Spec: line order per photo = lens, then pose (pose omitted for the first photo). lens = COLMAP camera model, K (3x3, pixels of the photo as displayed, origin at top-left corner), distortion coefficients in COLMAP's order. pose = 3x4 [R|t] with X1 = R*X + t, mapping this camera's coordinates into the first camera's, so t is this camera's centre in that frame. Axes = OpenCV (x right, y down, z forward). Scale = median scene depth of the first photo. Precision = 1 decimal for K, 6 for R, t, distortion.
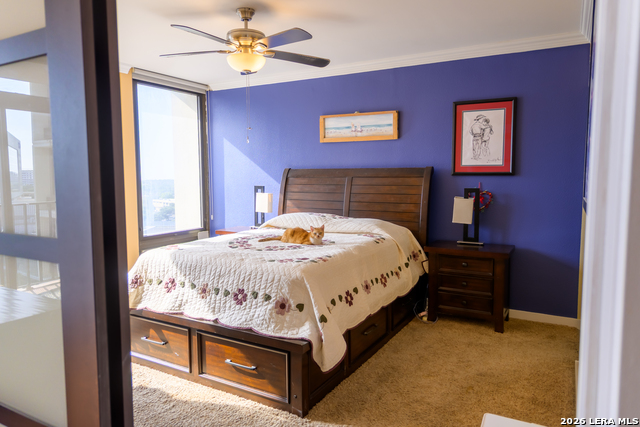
lens RADIAL K [[445.2, 0, 320.5], [0, 445.2, 213.6], [0, 0, 1]] dist [0.012533, -0.002134]
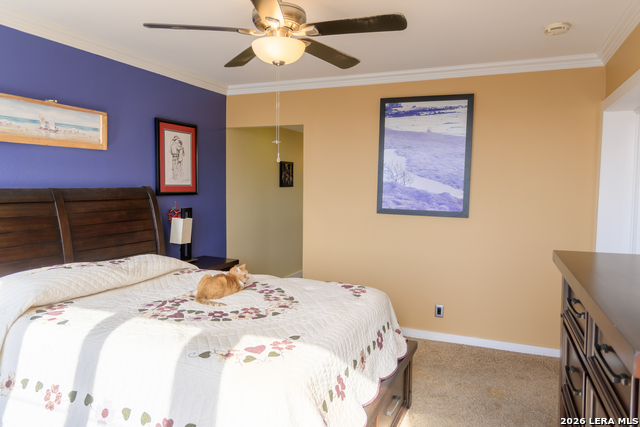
lens RADIAL K [[445.2, 0, 315.8], [0, 445.2, 212.8], [0, 0, 1]] dist [0.012533, -0.002134]
pose [[-0.116877, -0.067716, 0.990835, -0.698818], [0.077586, 0.994001, 0.077084, -0.099877], [-0.990111, 0.085885, -0.110922, 0.809387]]
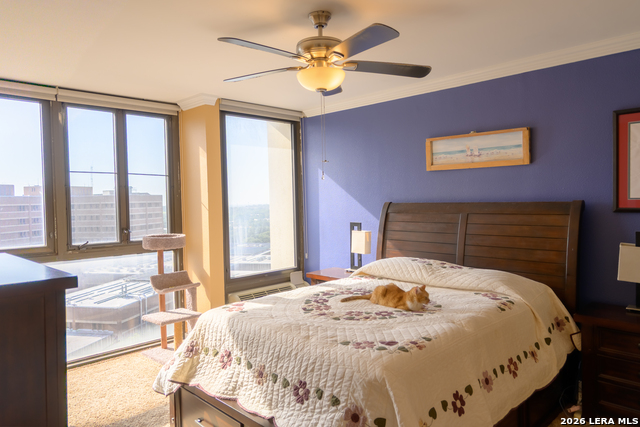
lens RADIAL K [[445.2, 0, 320.2], [0, 445.2, 212.1], [0, 0, 1]] dist [0.012533, -0.002134]
pose [[0.964927, -0.008103, -0.262394, 0.029628], [-0.005954, 0.998591, -0.052733, -0.046841], [0.262451, 0.052446, 0.963519, 0.191750]]
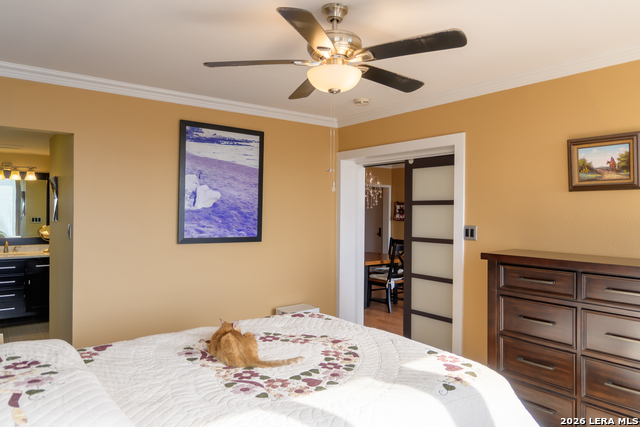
lens RADIAL K [[445.2, 0, 318.5], [0, 445.2, 211.2], [0, 0, 1]] dist [0.012533, -0.002134]
pose [[-0.916992, -0.004312, 0.398882, -0.330618], [0.030571, 0.996241, 0.081049, -0.144682], [-0.397732, 0.086515, -0.913413, 1.297262]]
